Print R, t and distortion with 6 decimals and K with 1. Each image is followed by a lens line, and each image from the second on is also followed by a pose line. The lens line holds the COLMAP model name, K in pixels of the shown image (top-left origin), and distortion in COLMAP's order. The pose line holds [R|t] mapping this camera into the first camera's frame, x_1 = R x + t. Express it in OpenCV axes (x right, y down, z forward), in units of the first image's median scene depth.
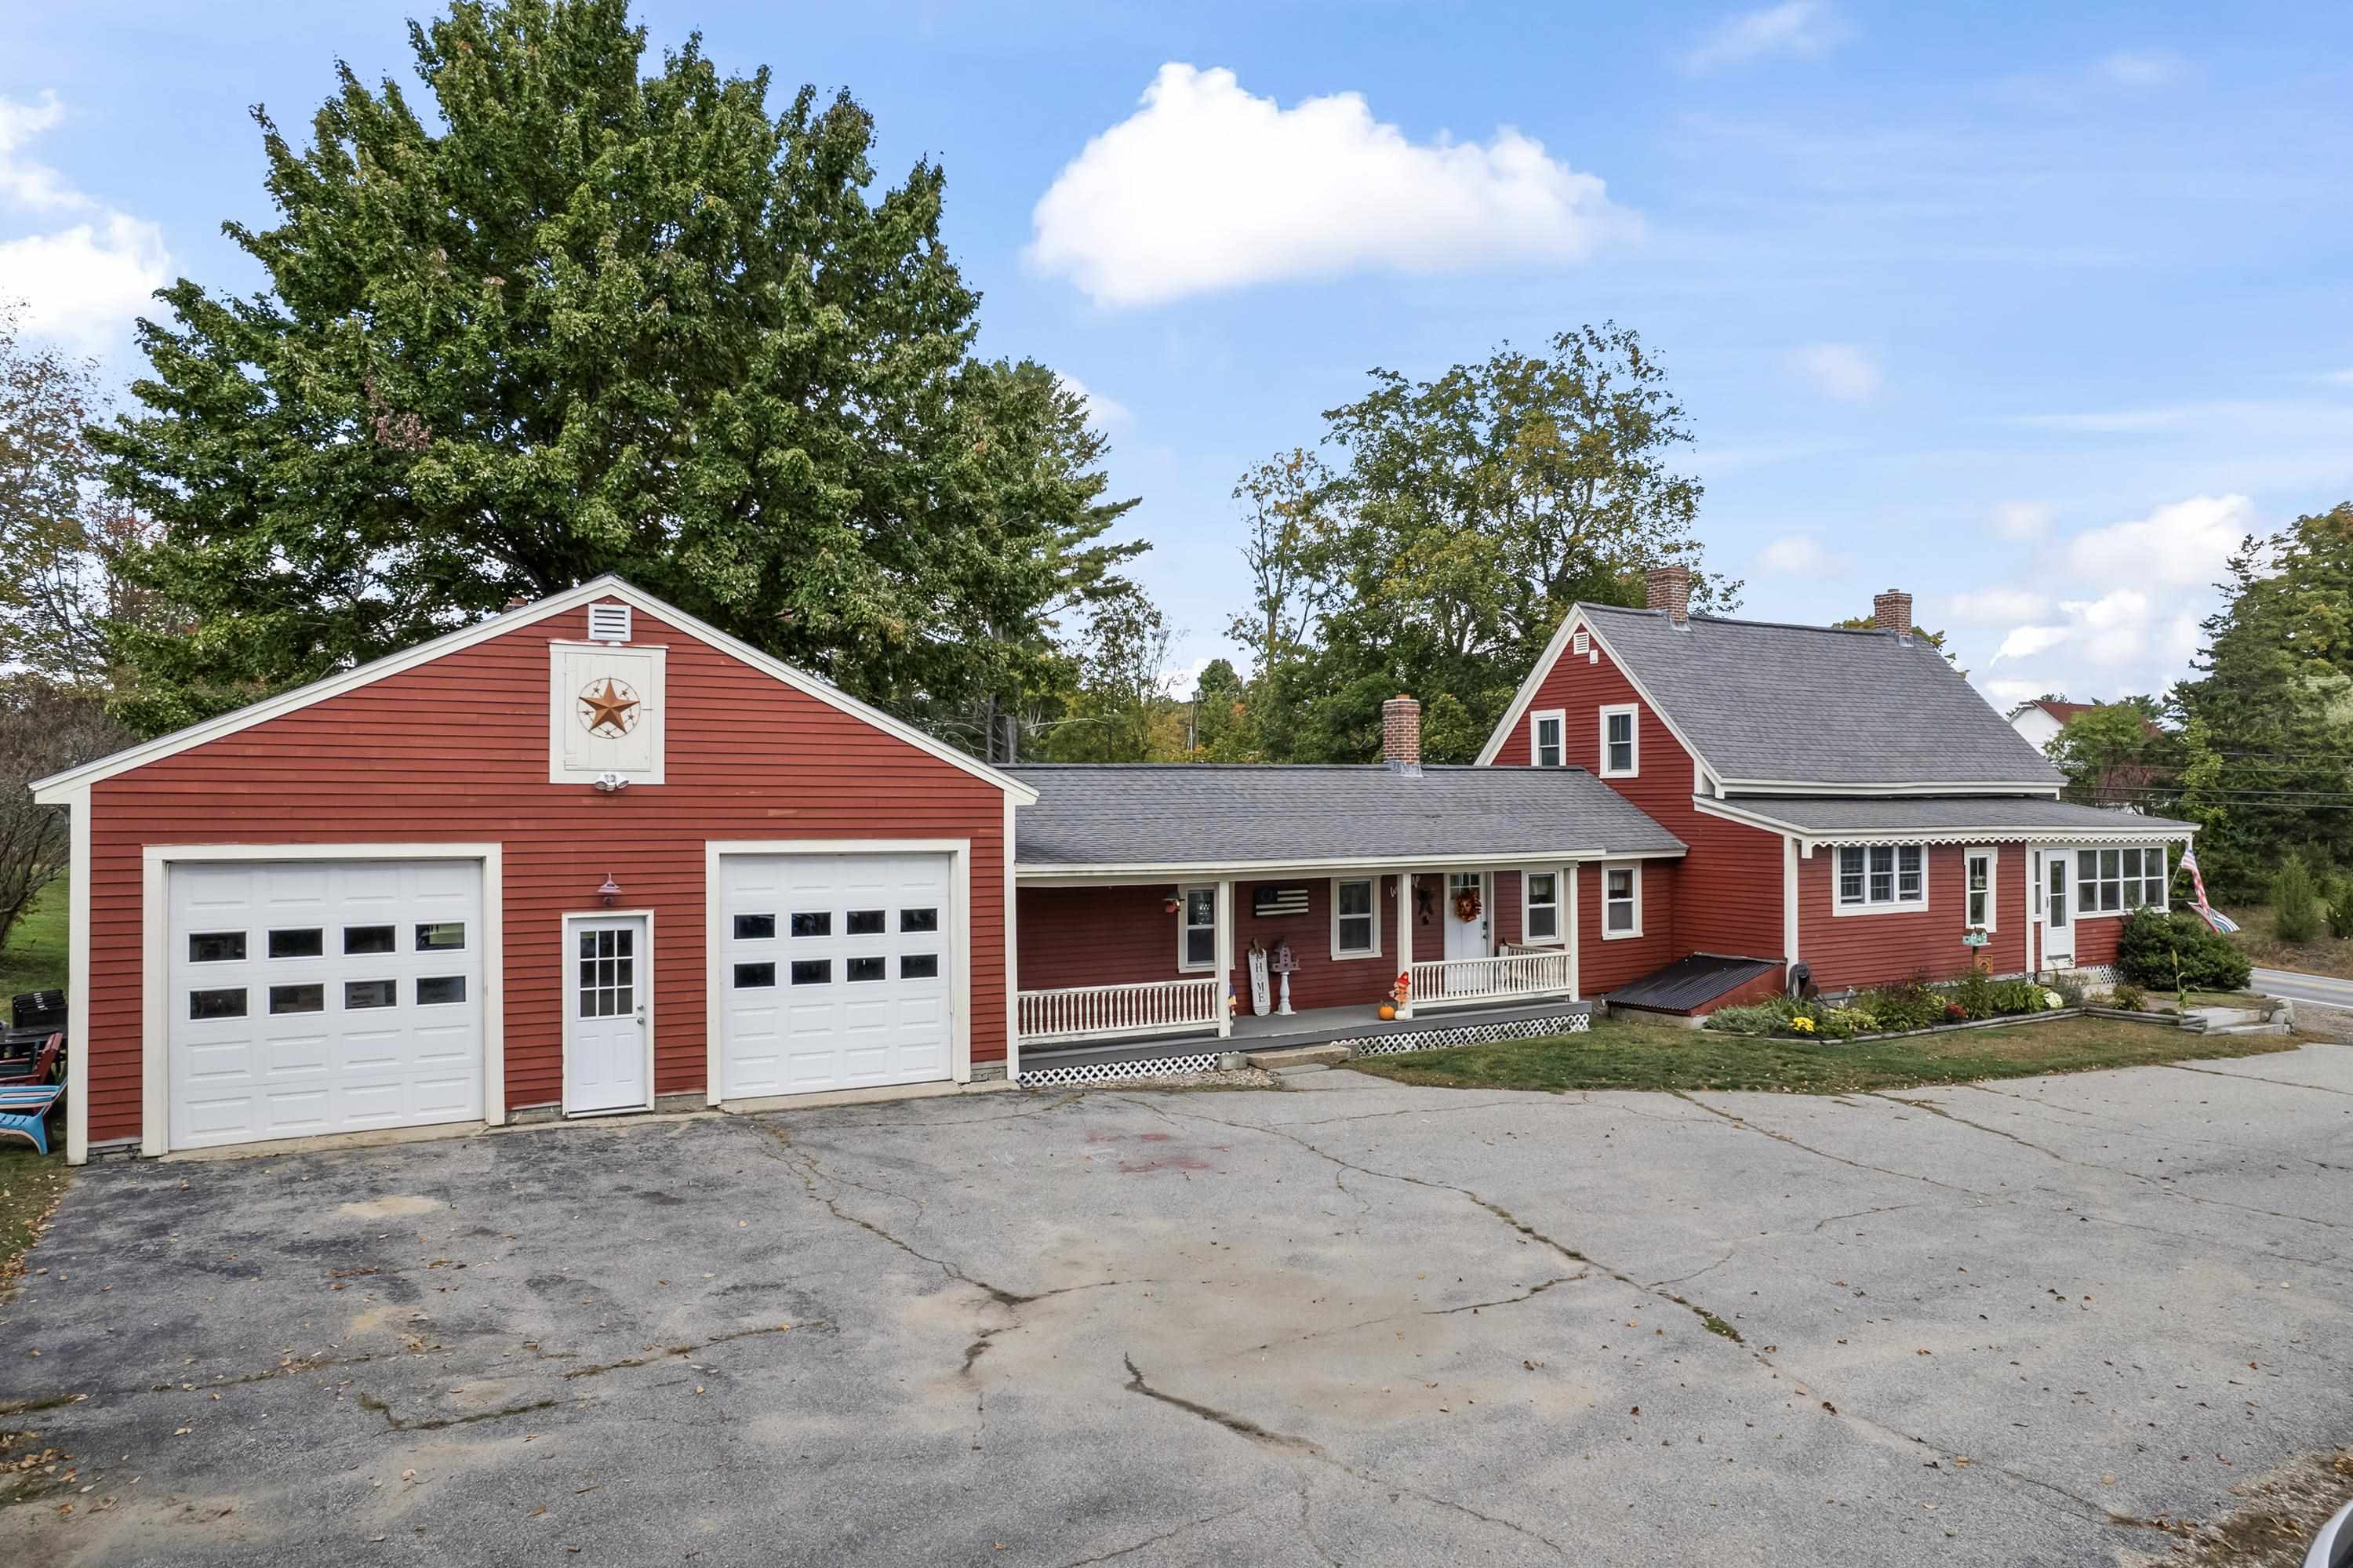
lens RADIAL K [[1504.9, 0, 1188.7], [0, 1504.9, 794.4], [0, 0, 1]] dist [-0.071031, 0.063903]
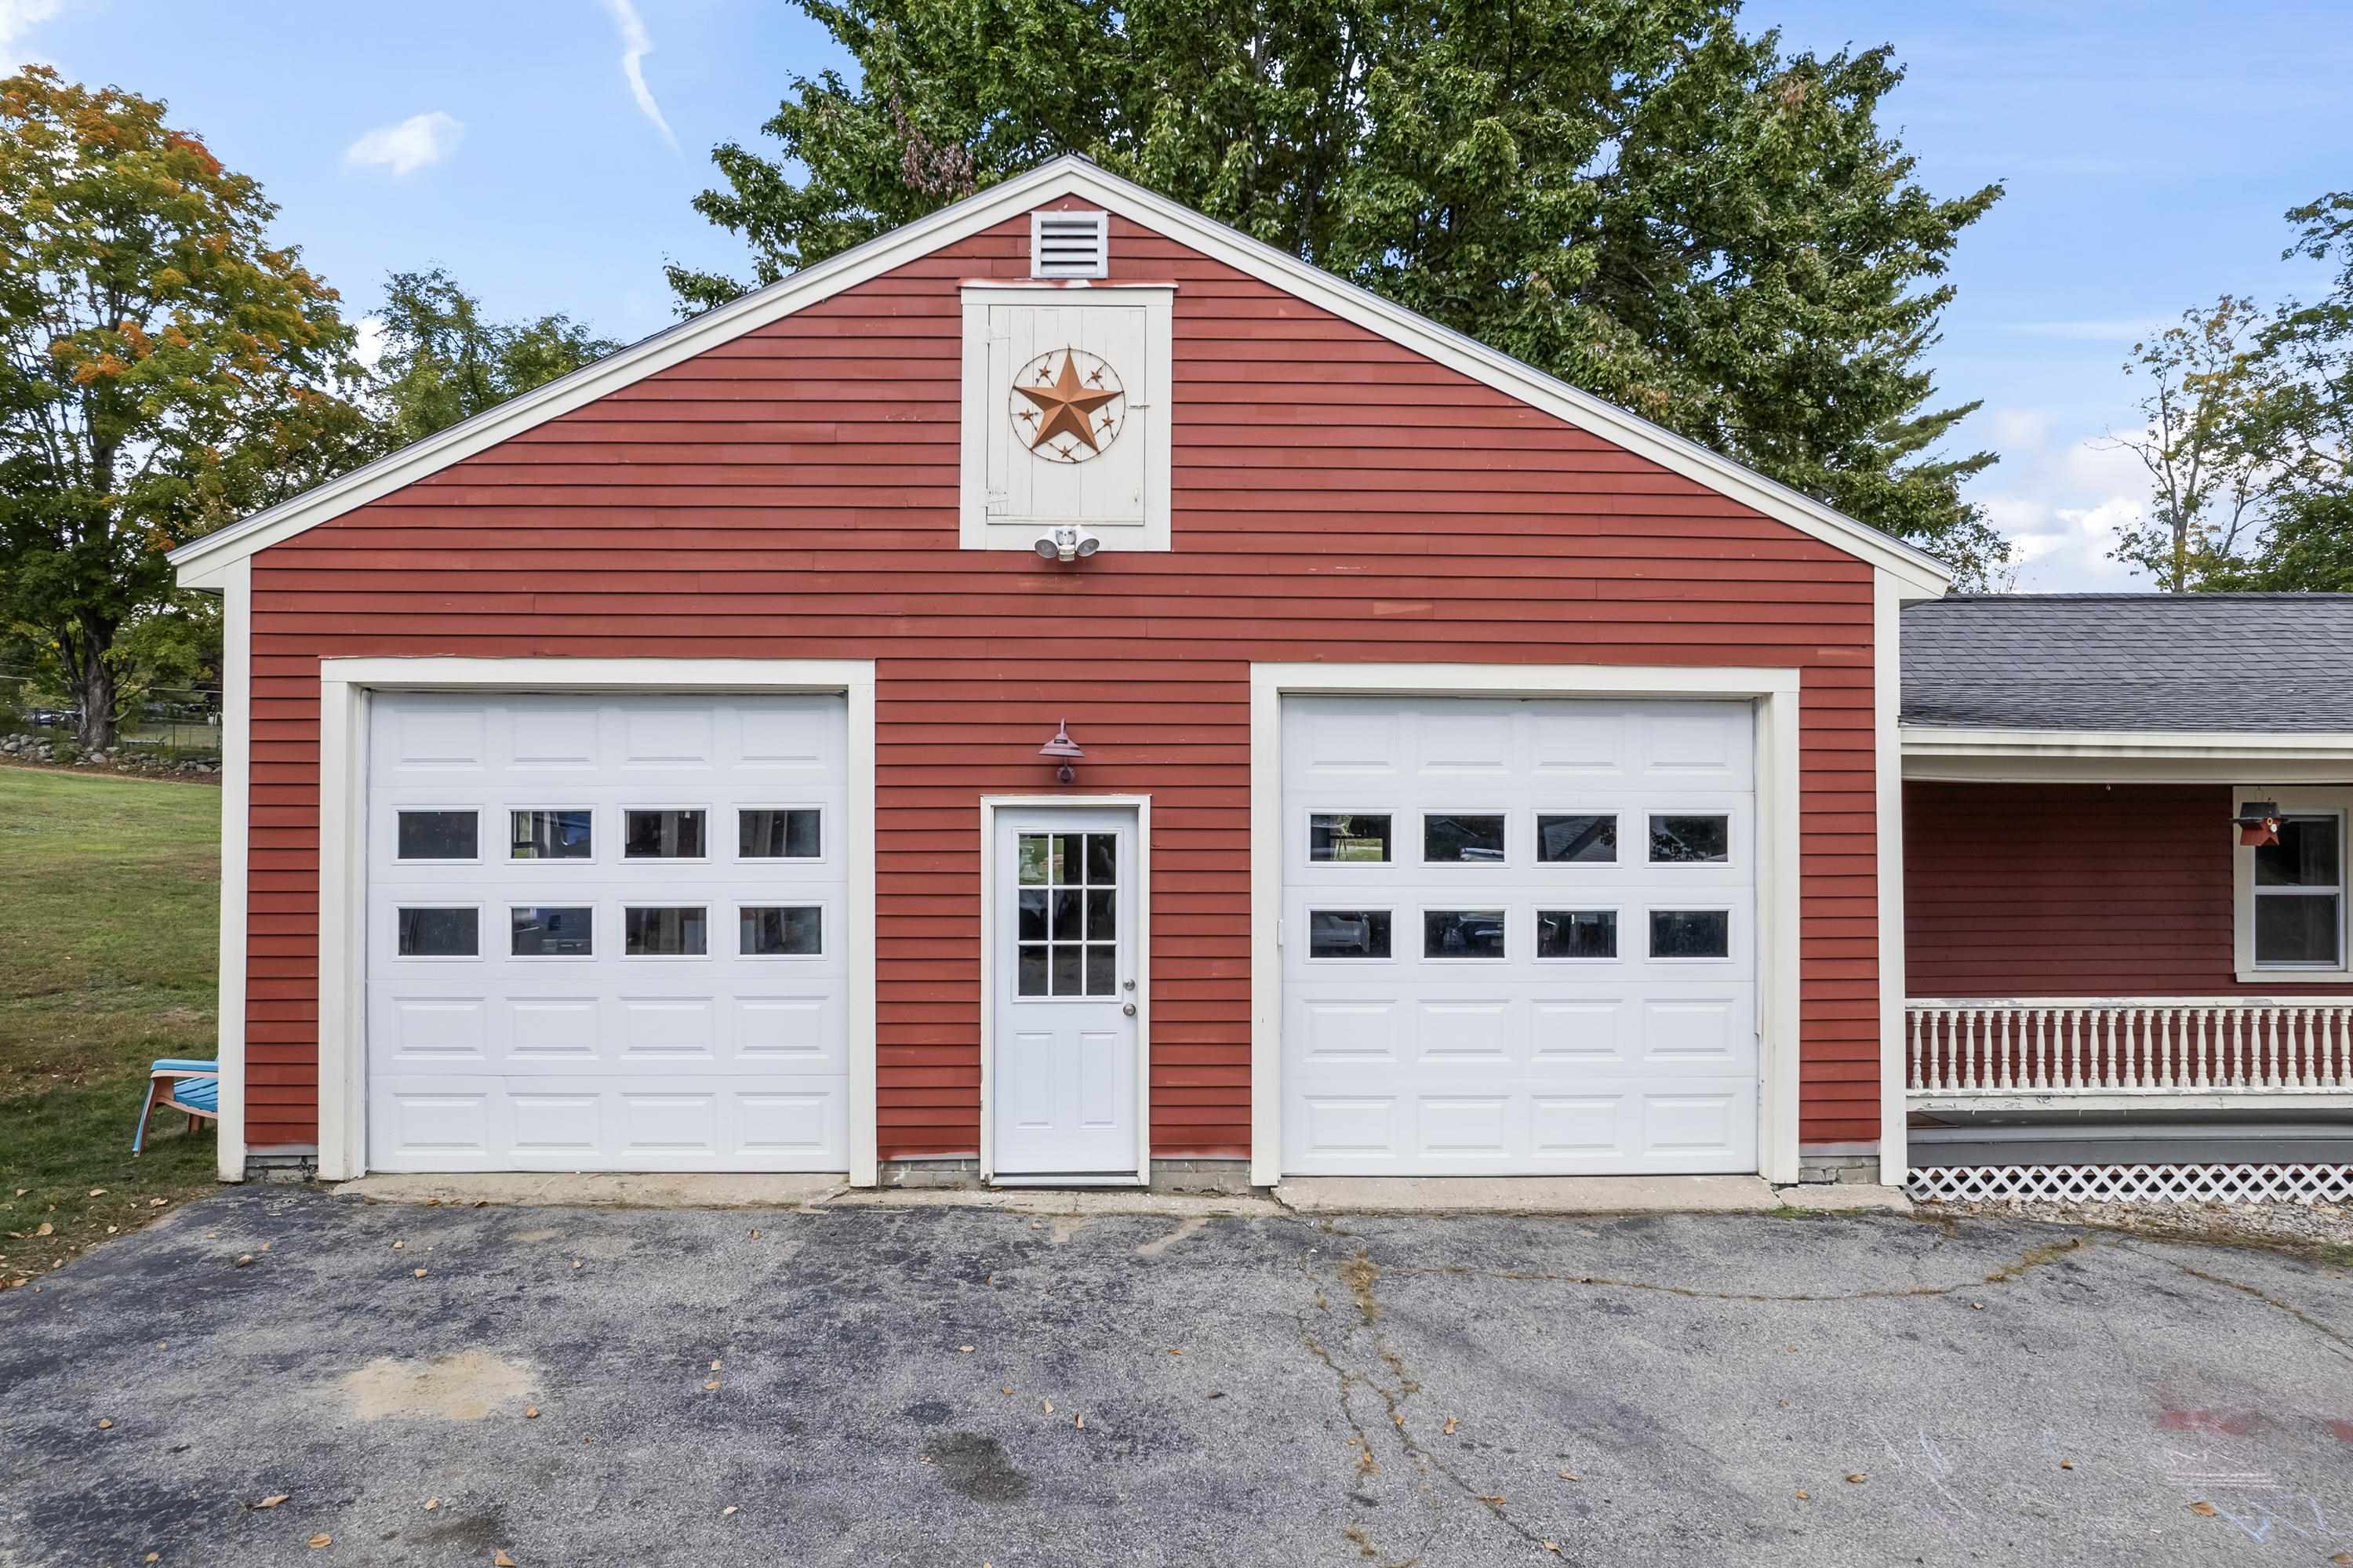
lens RADIAL K [[1504.9, 0, 1188.7], [0, 1504.9, 794.4], [0, 0, 1]] dist [-0.071031, 0.063903]
pose [[0.873112, -0.000912, -0.487519, -0.091419], [0.001055, 0.999999, 0.000019, 0.074138], [0.487519, -0.000531, 0.873112, 0.533932]]
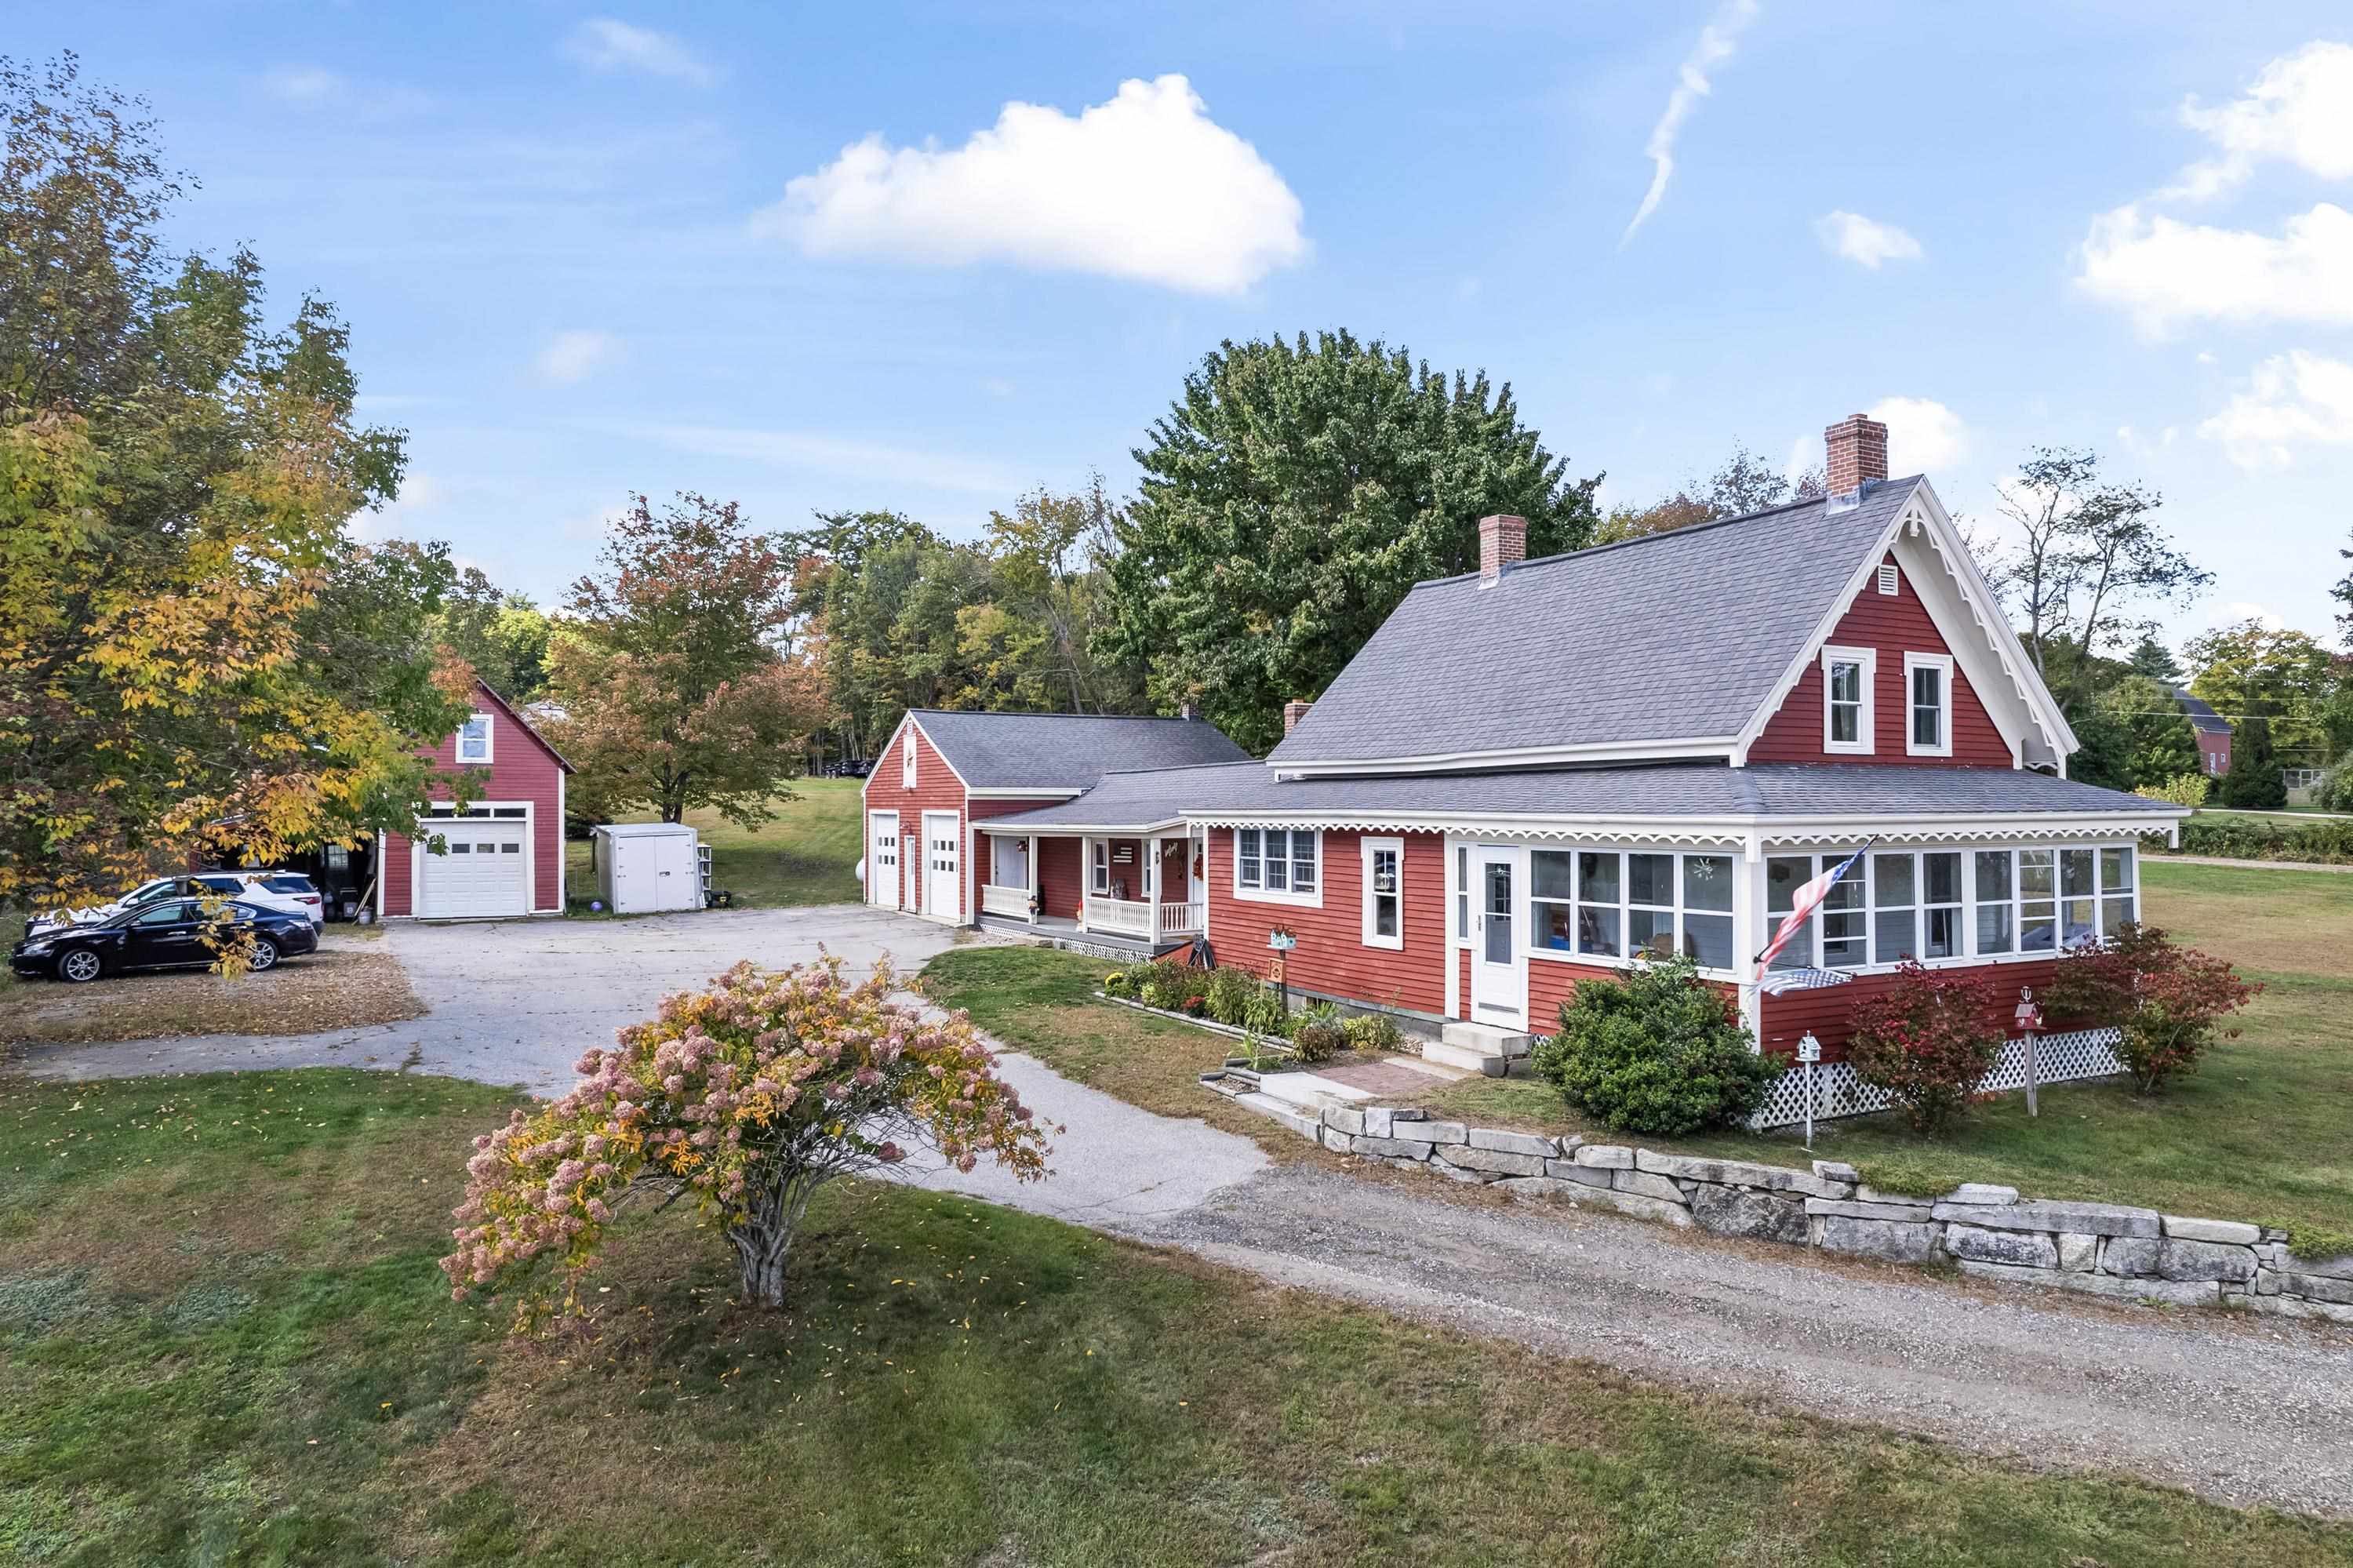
lens RADIAL K [[1504.9, 0, 1188.7], [0, 1504.9, 794.4], [0, 0, 1]] dist [-0.071031, 0.063903]
pose [[-0.029669, -0.007219, -0.999534, 2.177662], [0.008343, 0.999937, -0.007469, 0.030233], [0.999525, -0.008561, -0.029606, 1.514082]]
